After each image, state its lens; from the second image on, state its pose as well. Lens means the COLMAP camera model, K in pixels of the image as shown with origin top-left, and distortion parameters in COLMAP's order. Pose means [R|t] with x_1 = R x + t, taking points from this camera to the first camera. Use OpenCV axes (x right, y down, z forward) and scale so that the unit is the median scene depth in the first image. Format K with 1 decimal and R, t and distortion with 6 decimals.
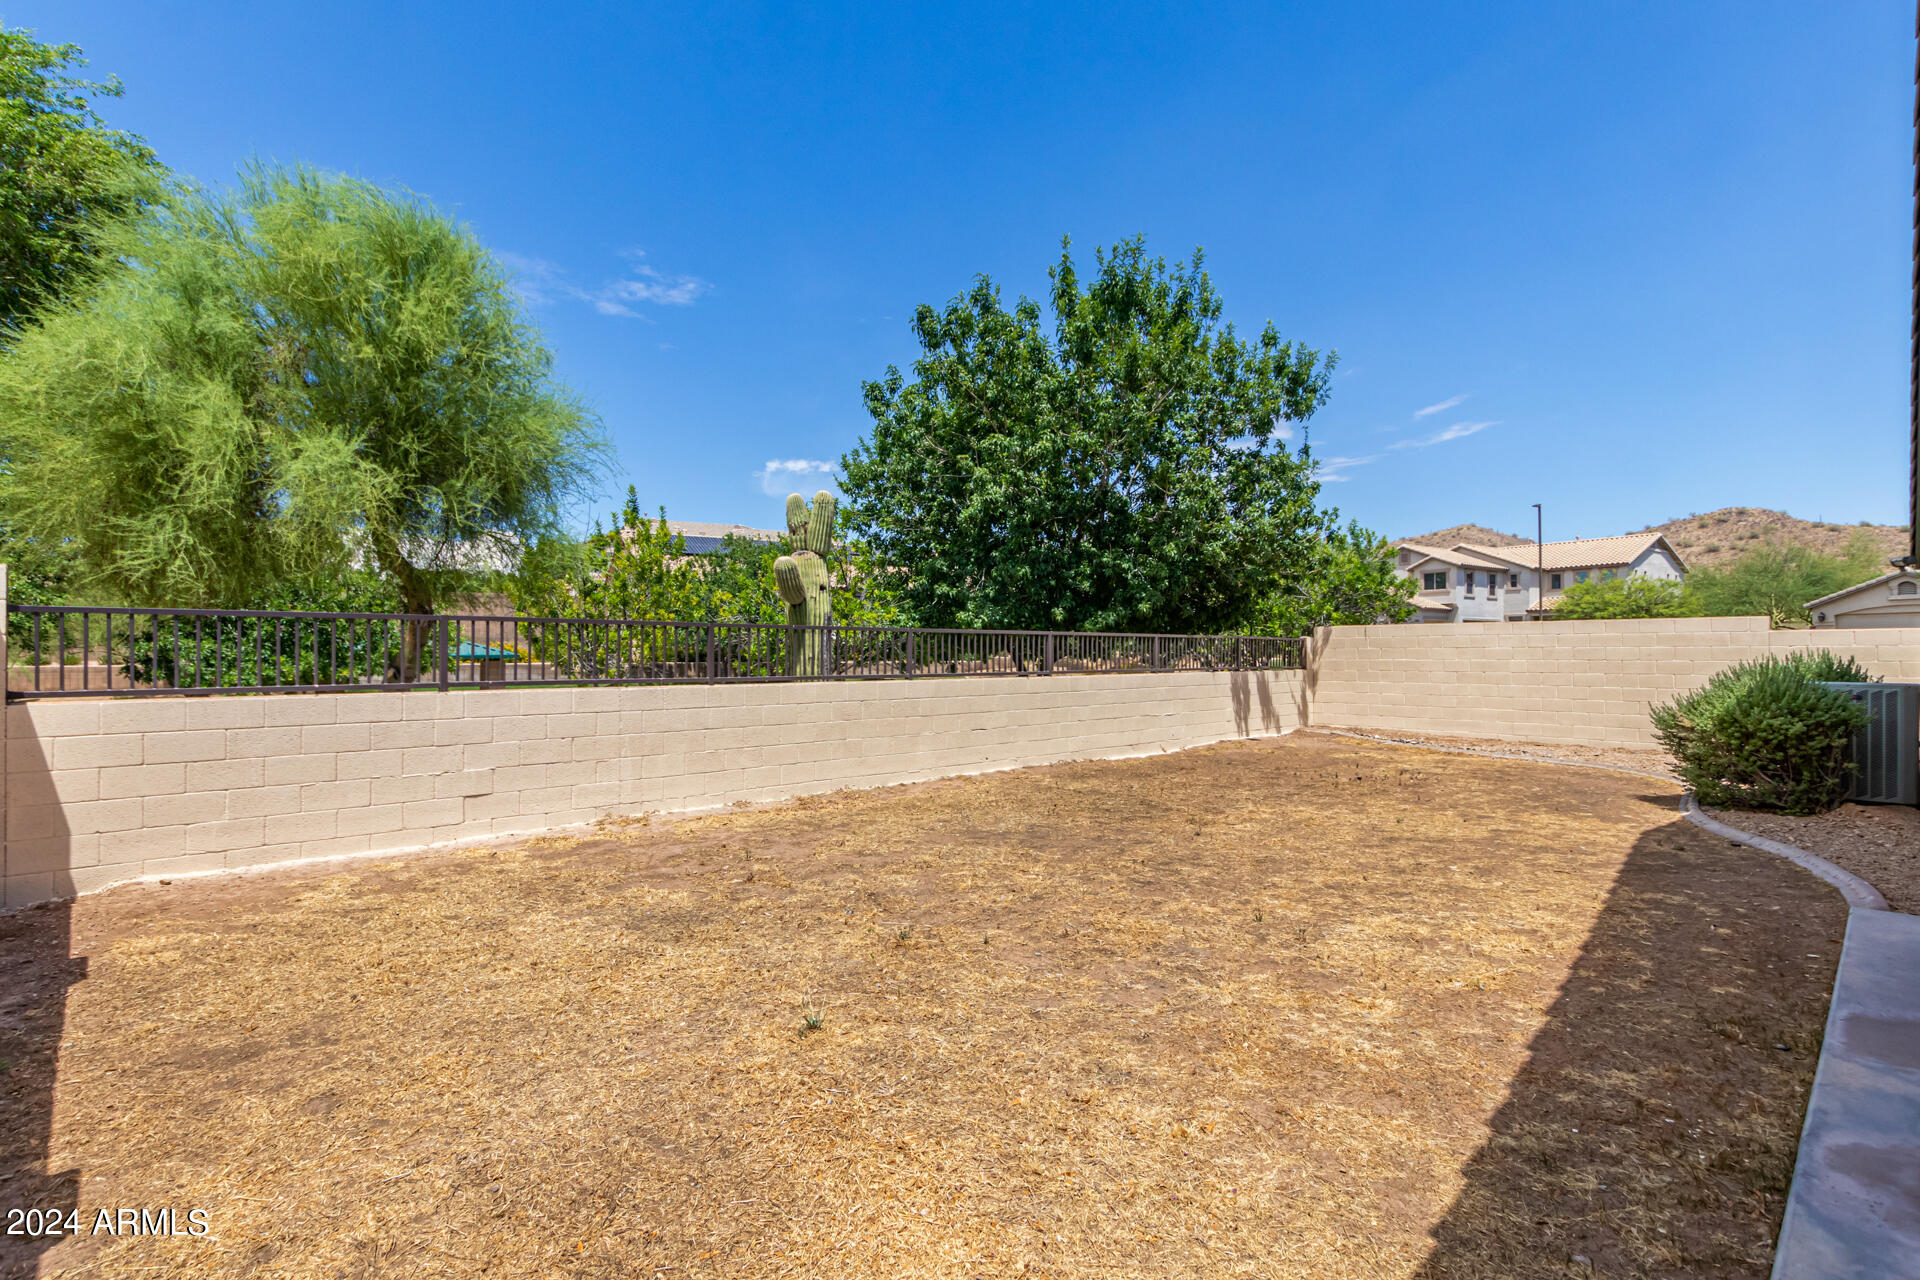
lens RADIAL K [[876.1, 0, 964.9], [0, 876.1, 644.5], [0, 0, 1]] dist [0.001583, -0.000289]
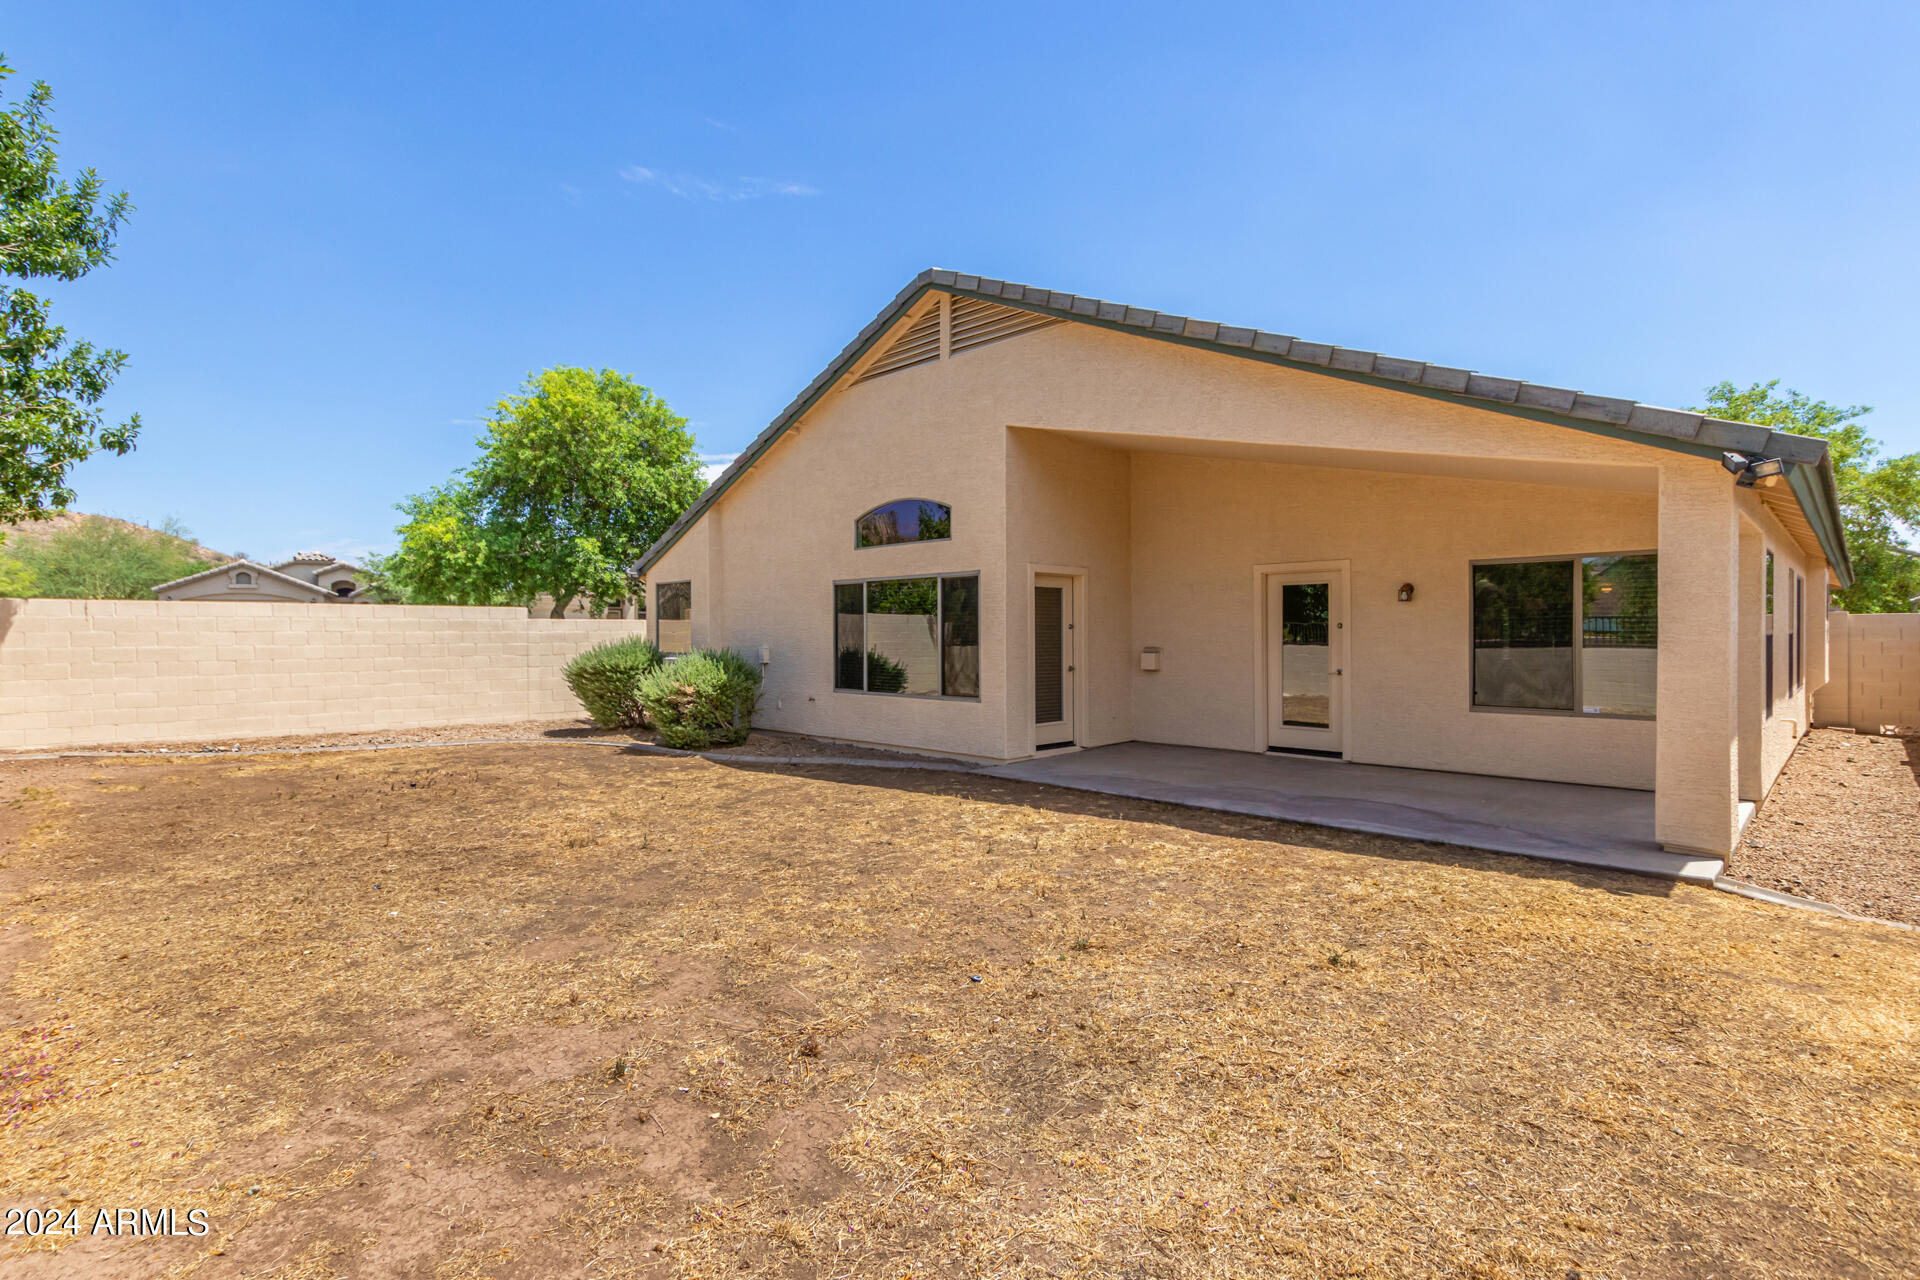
lens RADIAL K [[876.1, 0, 964.9], [0, 876.1, 644.5], [0, 0, 1]] dist [0.001583, -0.000289]
pose [[0.004439, -0.014258, 0.999889, -0.309886], [-0.005607, 0.999882, 0.014283, -0.000559], [-0.999974, -0.005670, 0.004359, 0.344856]]
